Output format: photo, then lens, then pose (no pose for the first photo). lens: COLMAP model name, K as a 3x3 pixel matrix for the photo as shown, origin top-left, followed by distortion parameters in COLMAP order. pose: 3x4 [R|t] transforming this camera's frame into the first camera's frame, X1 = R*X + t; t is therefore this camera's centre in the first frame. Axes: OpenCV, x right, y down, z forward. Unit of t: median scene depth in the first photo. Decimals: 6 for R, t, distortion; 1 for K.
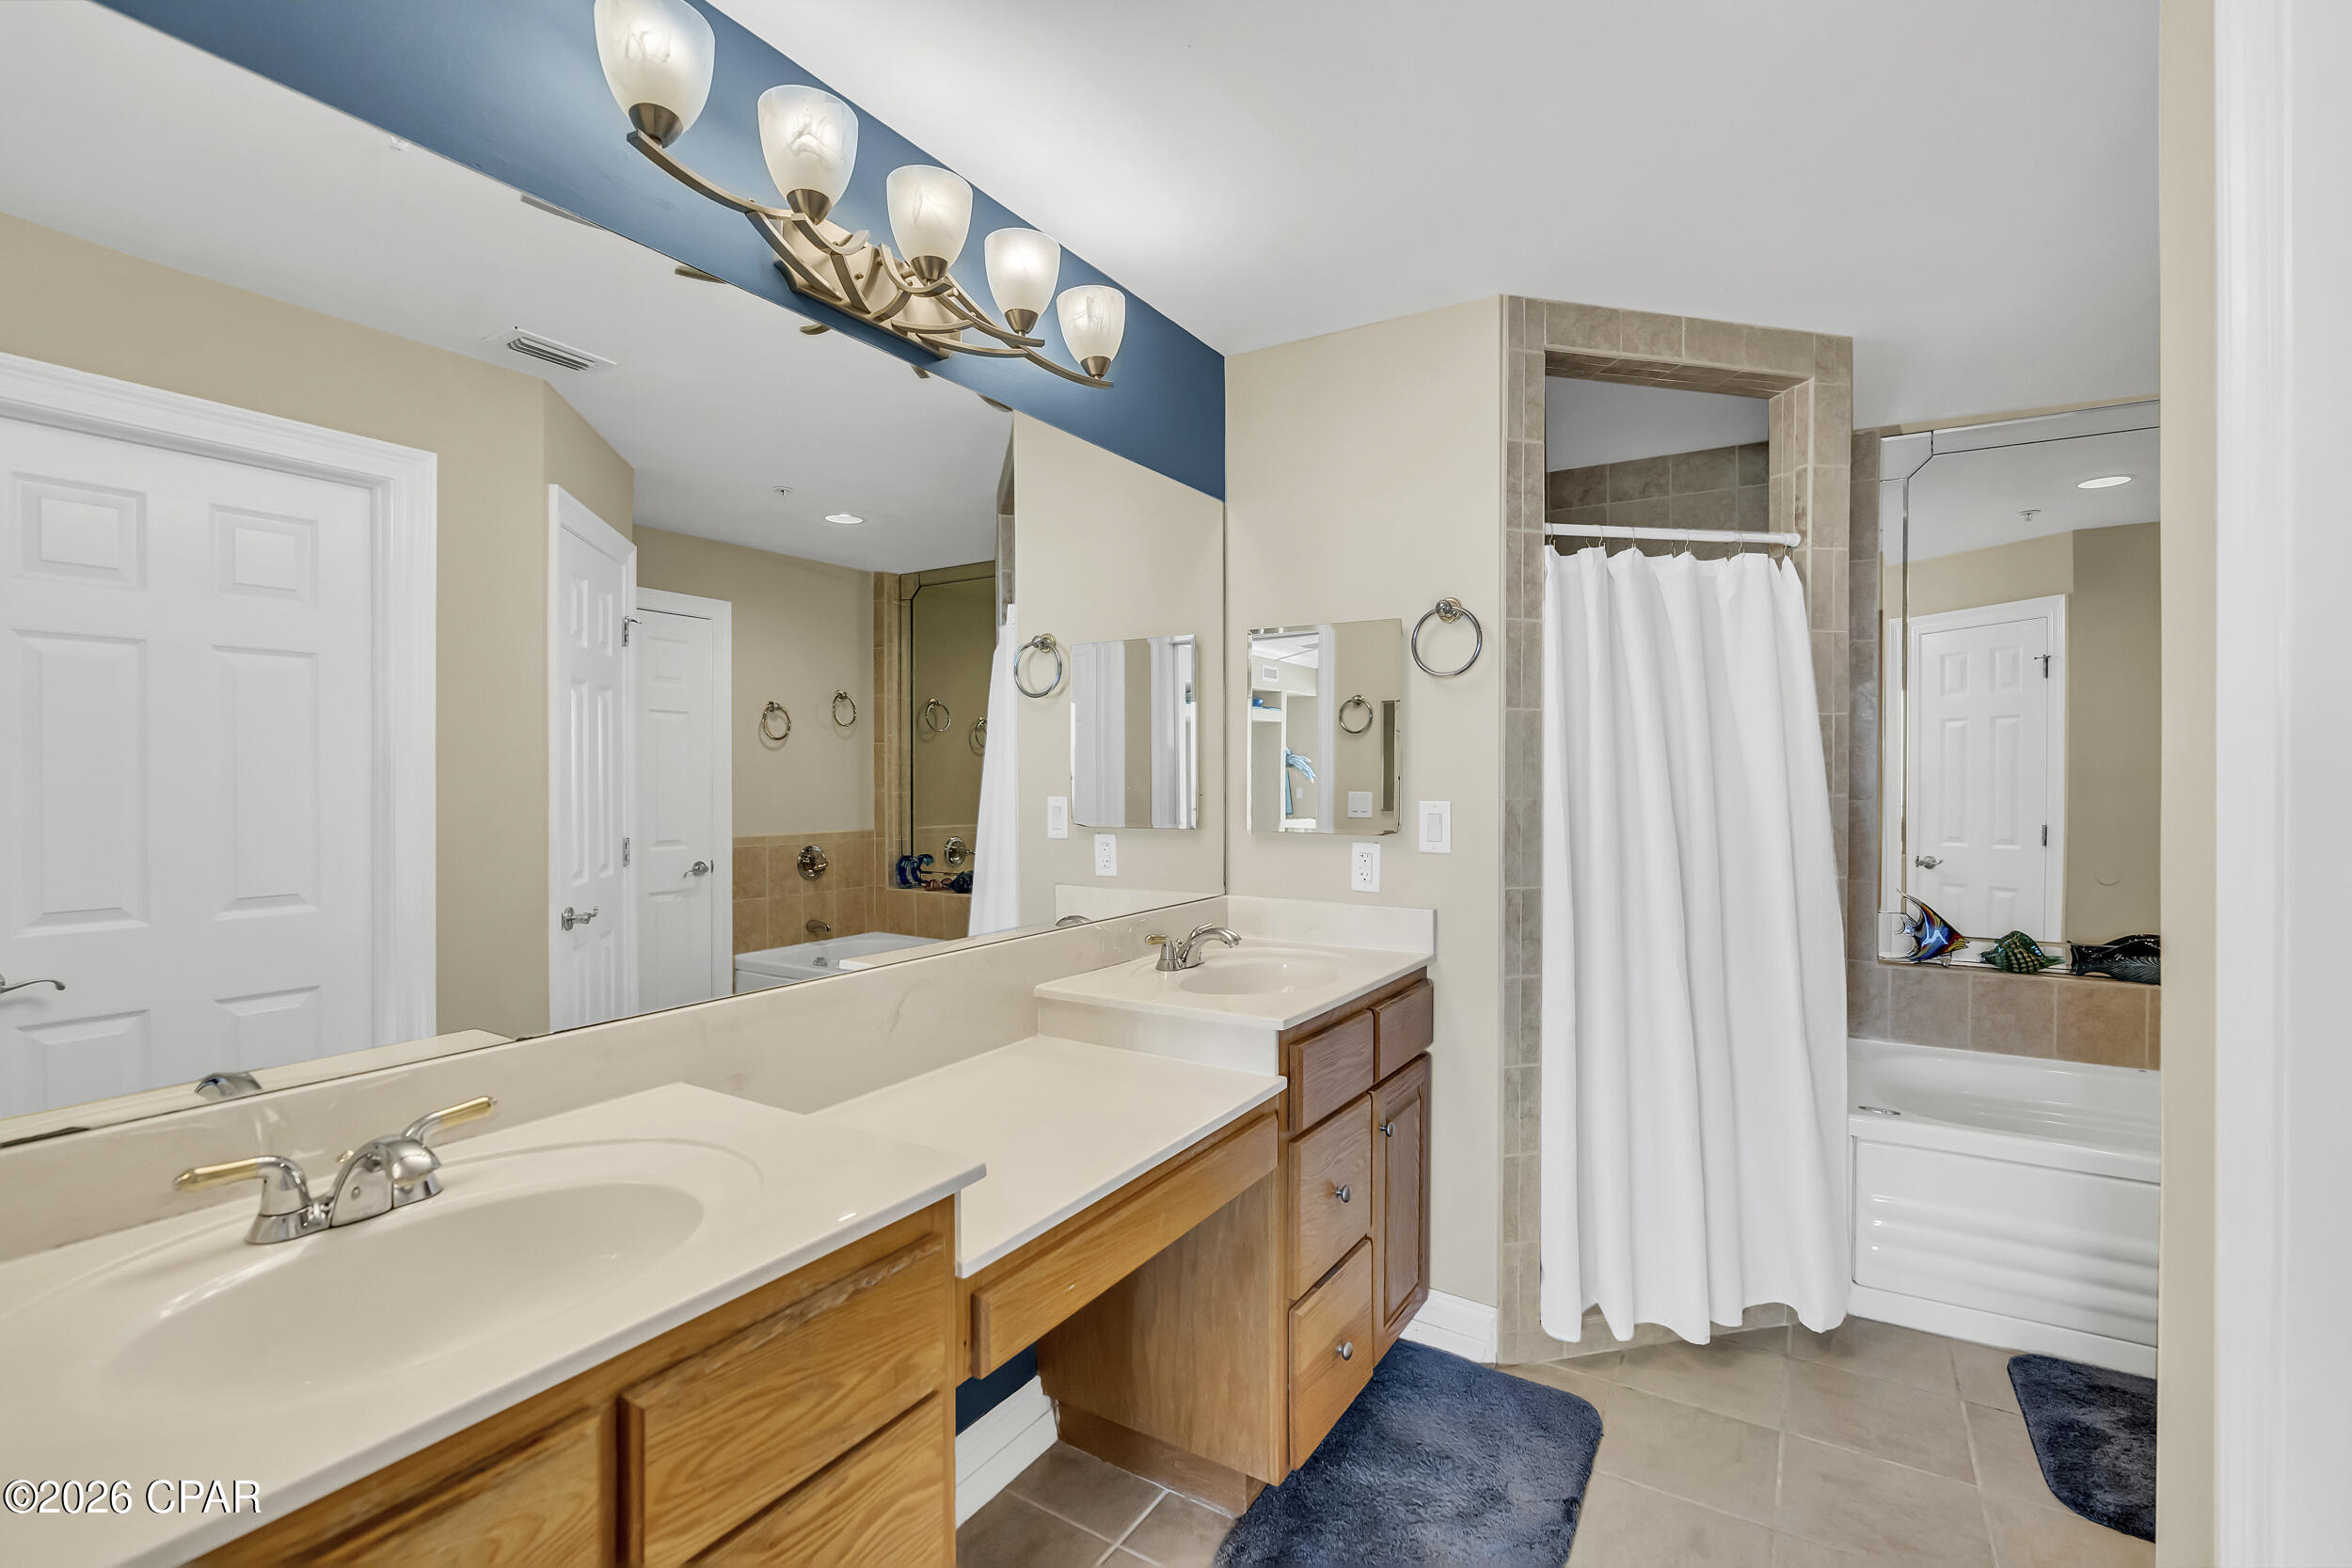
lens RADIAL K [[1074.2, 0, 1181.0], [0, 1074.2, 773.3], [0, 0, 1]] dist [-0.009601, -0.000036]
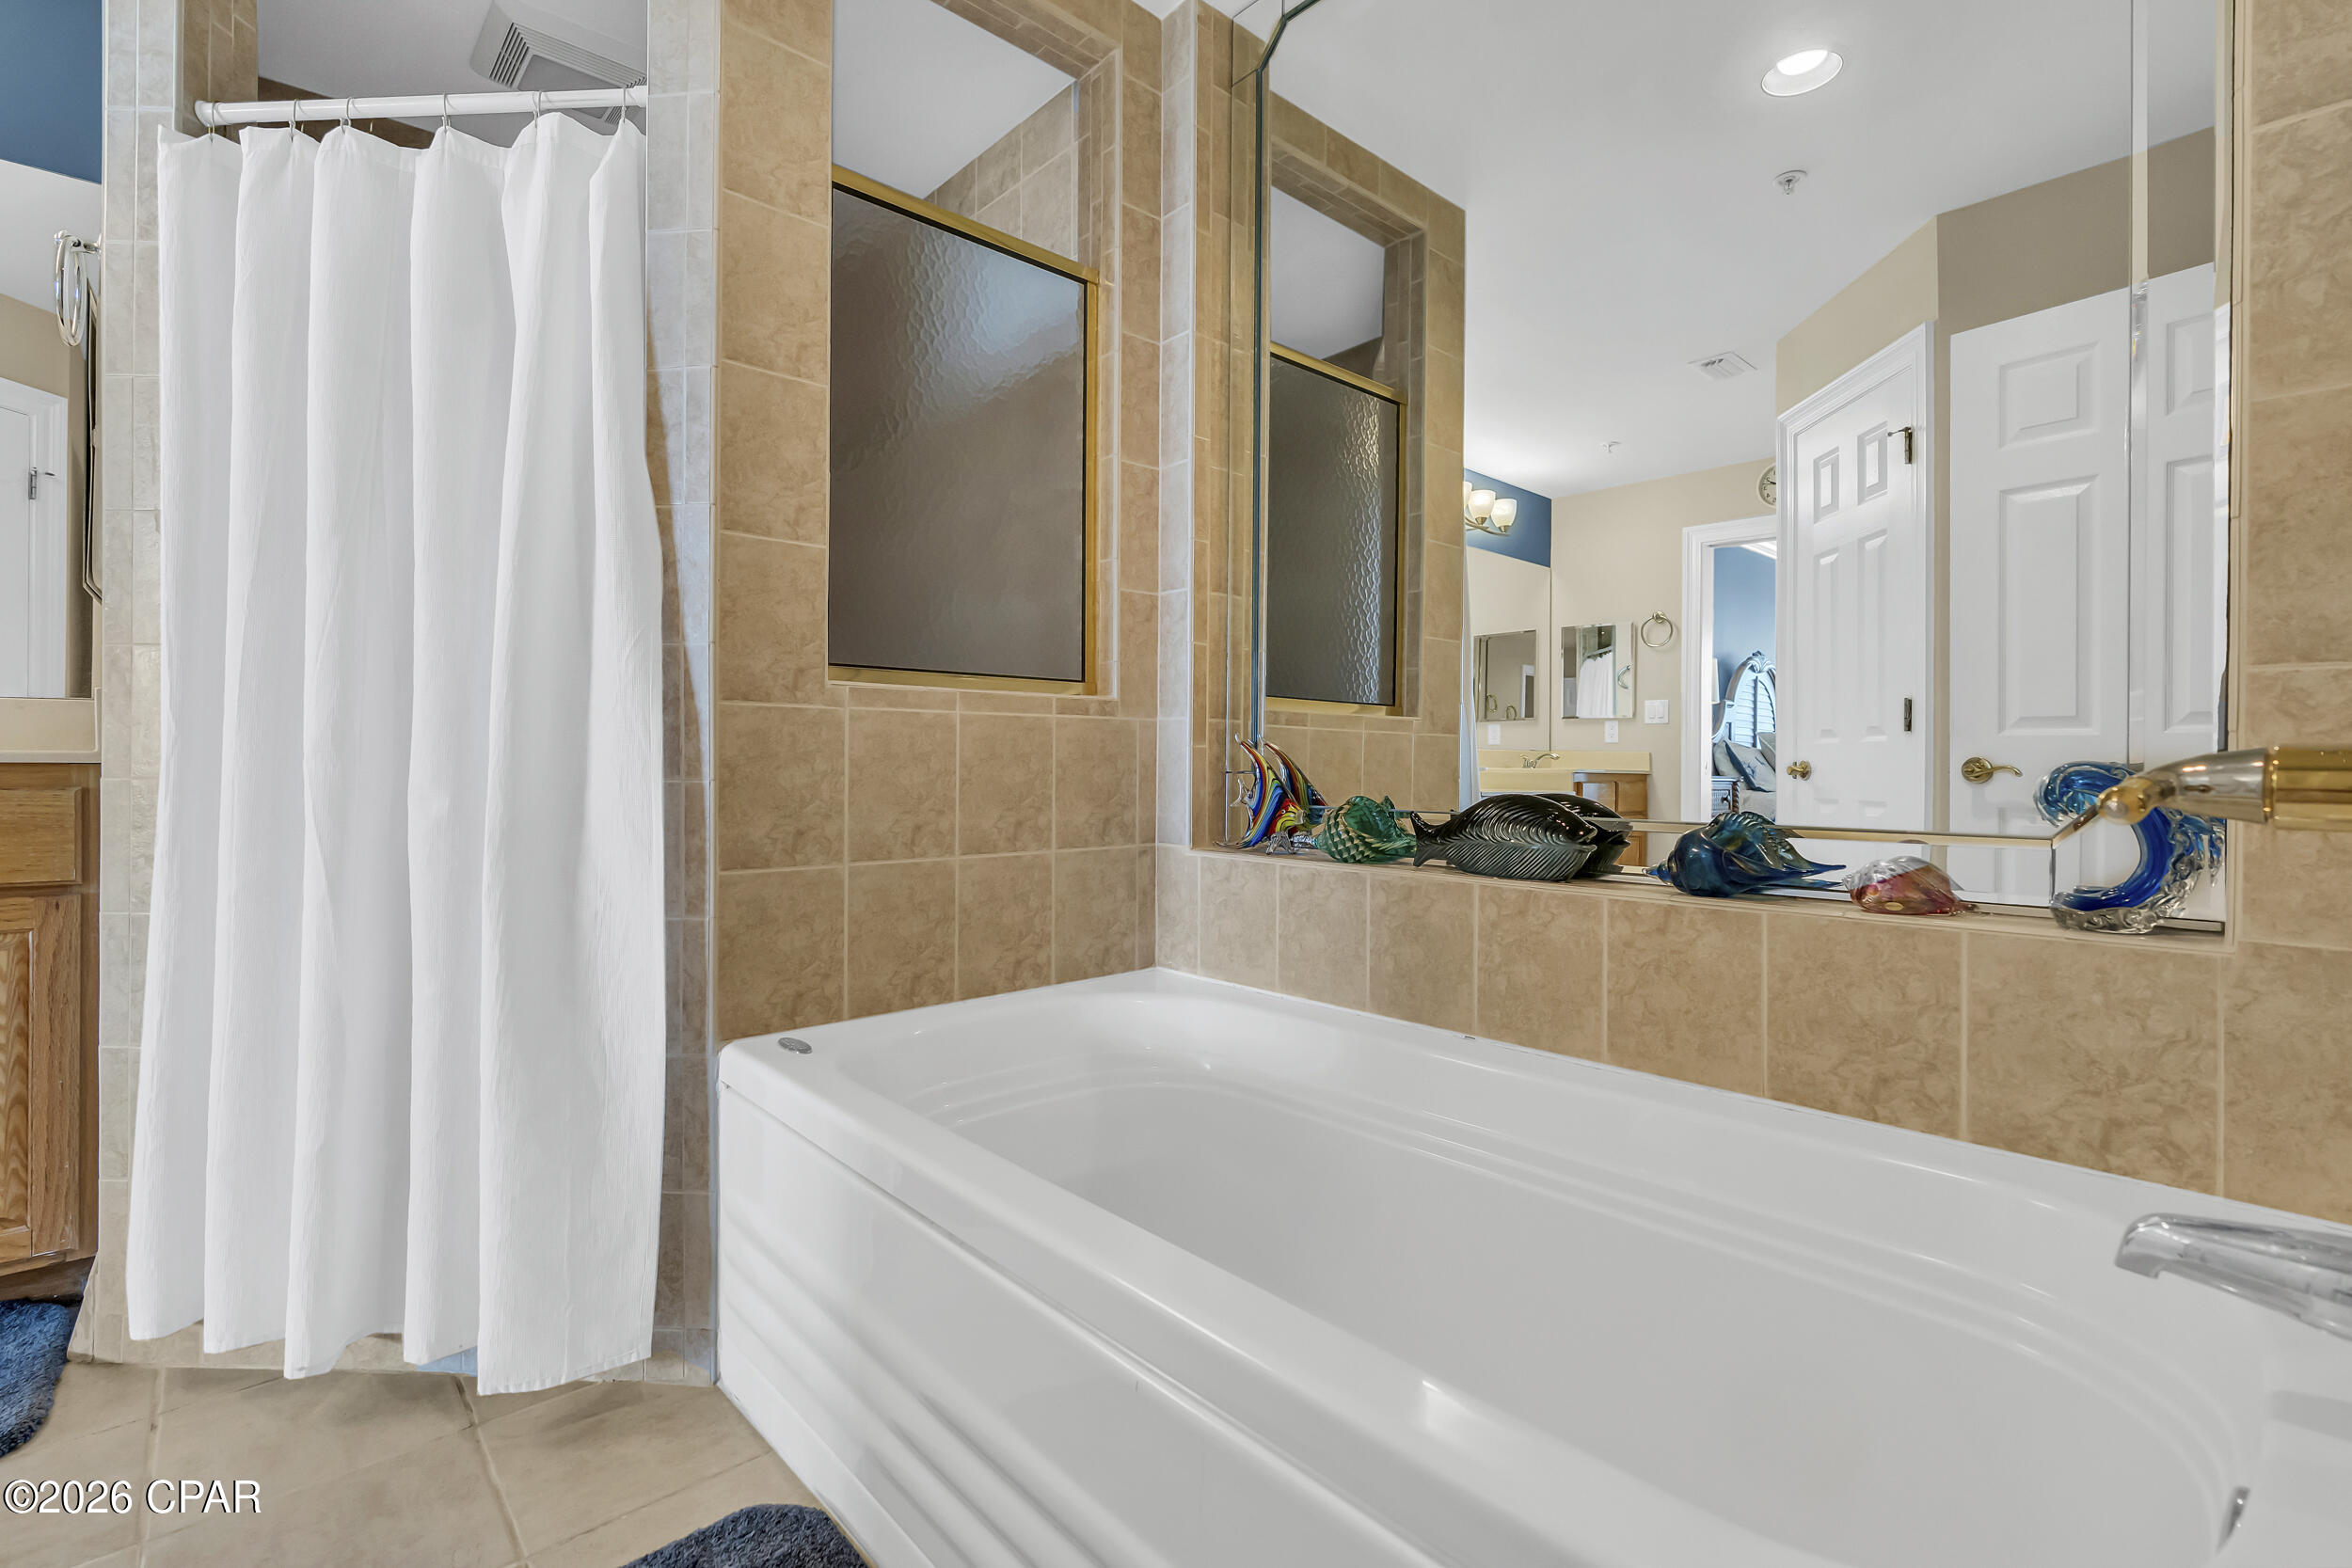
lens RADIAL K [[1074.2, 0, 1181.0], [0, 1074.2, 773.3], [0, 0, 1]] dist [-0.009601, -0.000036]
pose [[0.962815, 0.006457, -0.270083, 0.818726], [-0.003876, 0.999942, 0.010091, 0.127537], [0.270132, -0.008669, 0.962784, 0.396687]]
